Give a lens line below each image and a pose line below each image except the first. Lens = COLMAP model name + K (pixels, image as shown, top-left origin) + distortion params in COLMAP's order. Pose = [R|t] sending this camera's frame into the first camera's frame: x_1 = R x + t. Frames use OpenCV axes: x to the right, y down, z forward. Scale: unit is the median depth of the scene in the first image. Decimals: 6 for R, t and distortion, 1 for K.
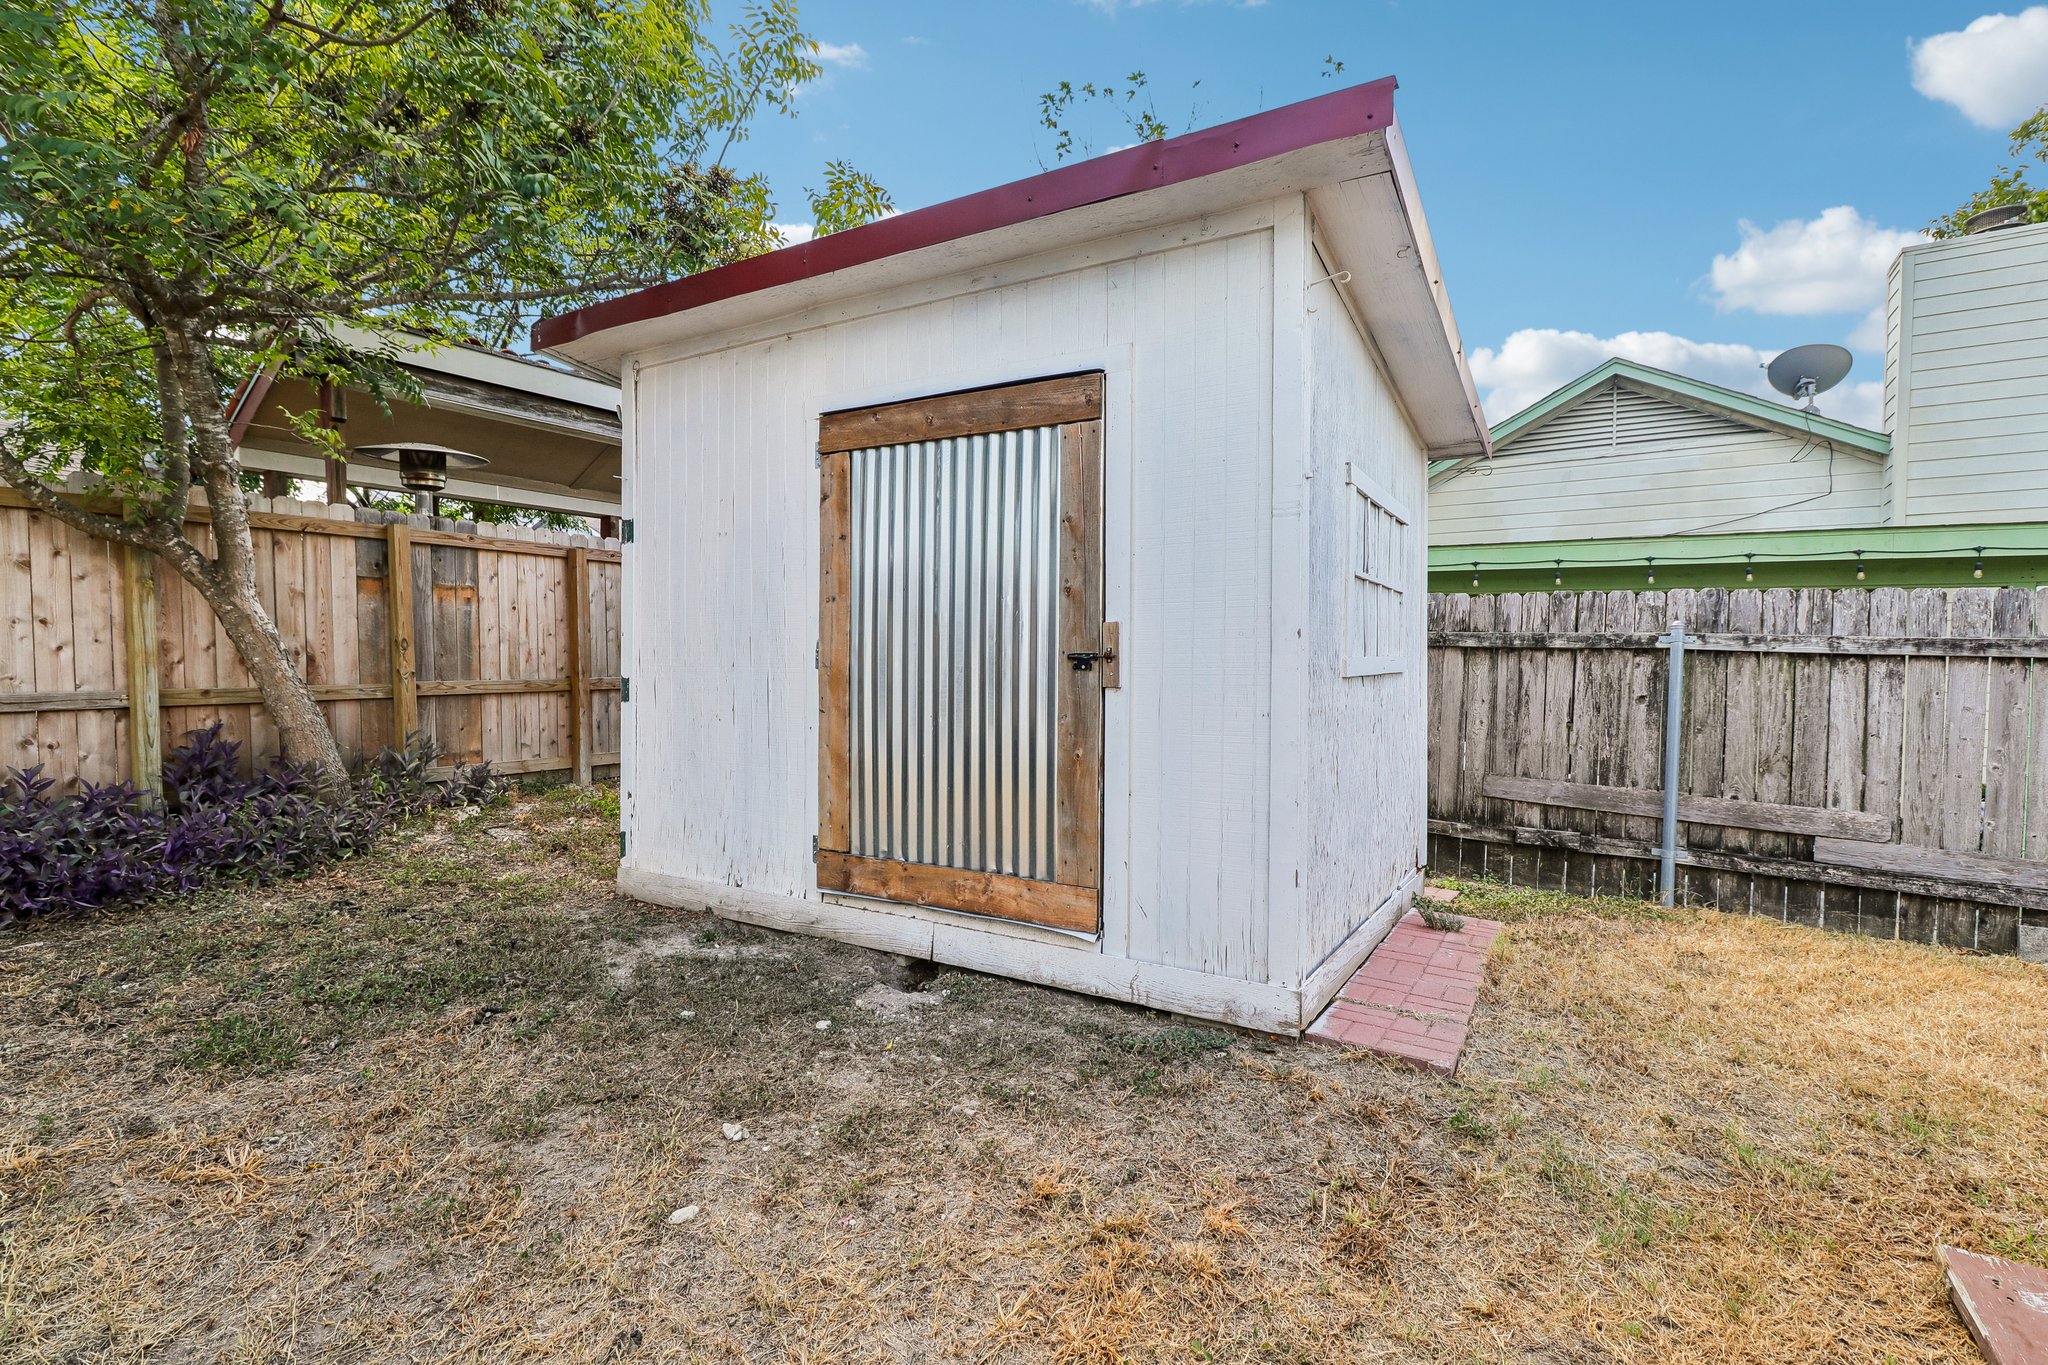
lens RADIAL K [[934.8, 0, 1022.0], [0, 934.8, 695.2], [0, 0, 1]] dist [0.002116, 0.000262]
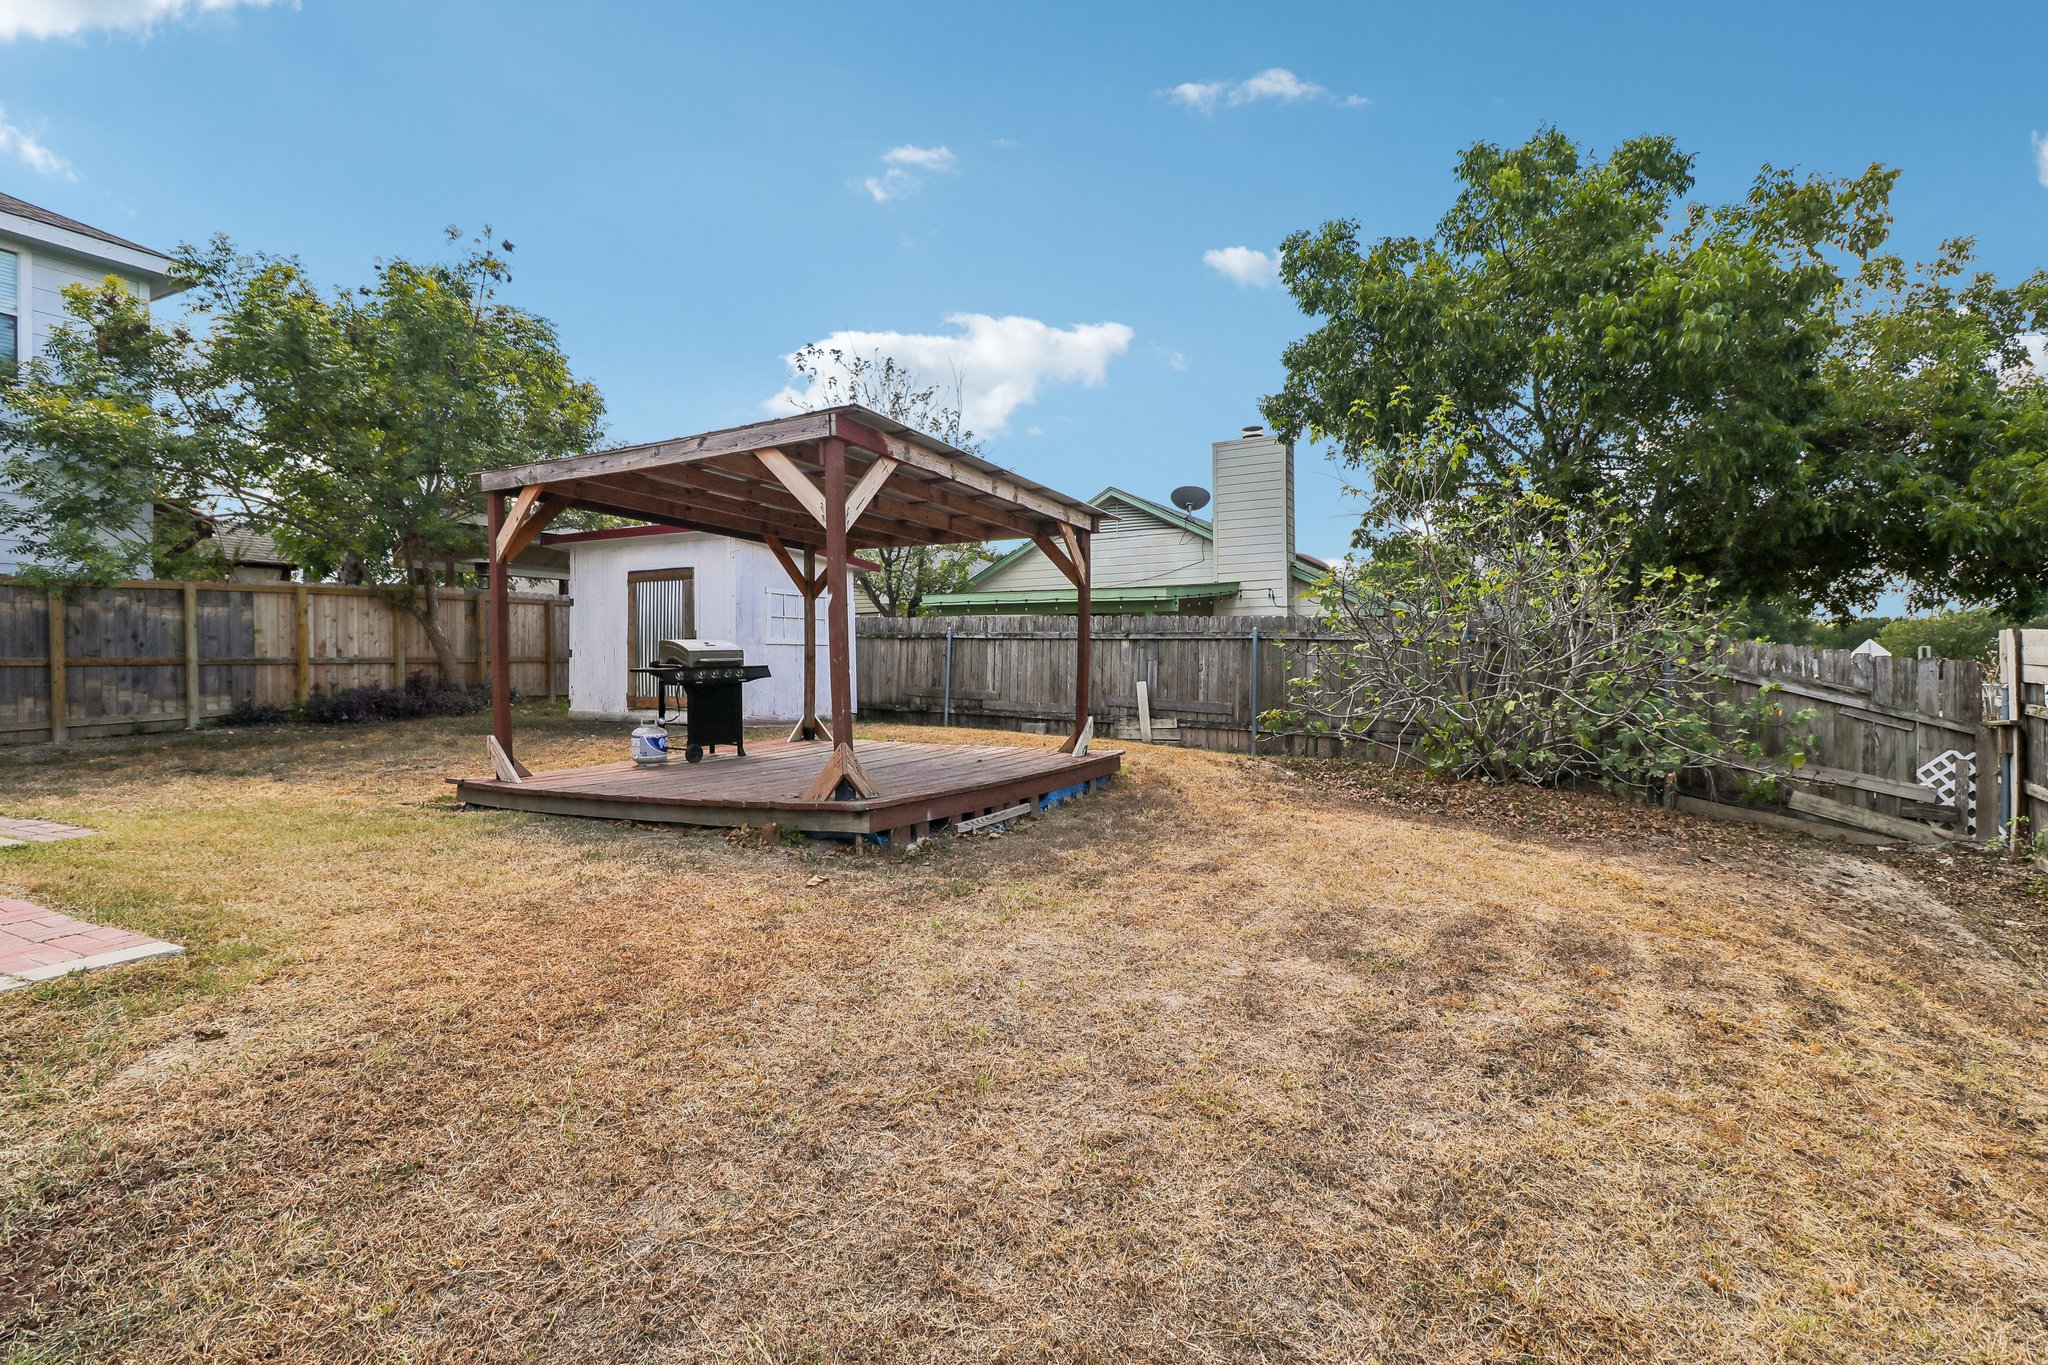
lens RADIAL K [[934.8, 0, 1024.9], [0, 934.8, 667.5], [0, 0, 1]] dist [0.002116, 0.000262]
pose [[0.998733, -0.011448, 0.049004, 0.800223], [0.013311, 0.999194, -0.037860, 0.155282], [-0.048531, 0.038464, 0.998081, -1.871194]]
